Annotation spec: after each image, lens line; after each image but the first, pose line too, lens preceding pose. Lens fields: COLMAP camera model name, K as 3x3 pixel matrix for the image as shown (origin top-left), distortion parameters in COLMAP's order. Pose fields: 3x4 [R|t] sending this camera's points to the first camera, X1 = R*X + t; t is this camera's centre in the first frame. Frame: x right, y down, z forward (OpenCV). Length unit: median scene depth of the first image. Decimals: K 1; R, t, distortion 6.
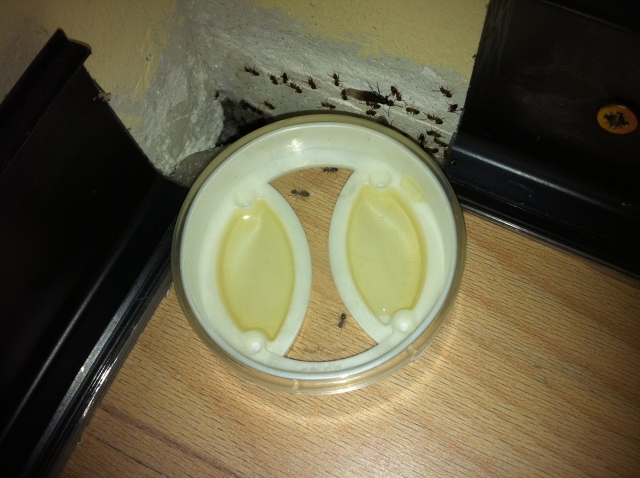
lens RADIAL K [[595.4, 0, 320.0], [0, 595.4, 239.0], [0, 0, 1]] dist [0.101776, -0.357636]
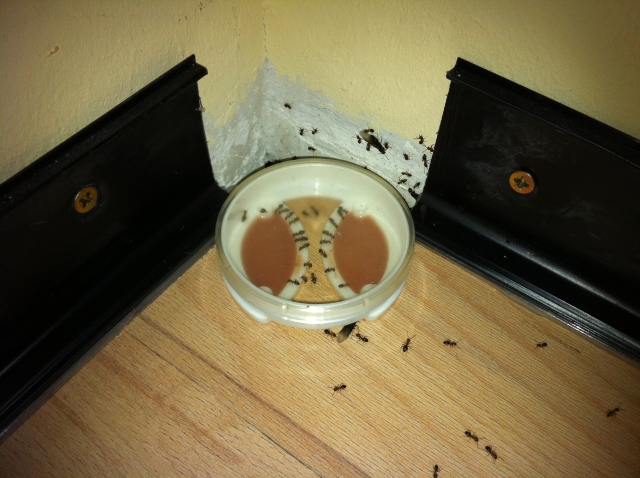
lens RADIAL K [[557.5, 0, 325.0], [0, 557.5, 239.3], [0, 0, 1]] dist [0.006562, 0.004379]
pose [[0.980628, 0.195180, -0.016531, 0.041959], [-0.192957, 0.948032, -0.252986, 0.360456], [-0.033706, 0.251275, 0.967329, -0.314528]]
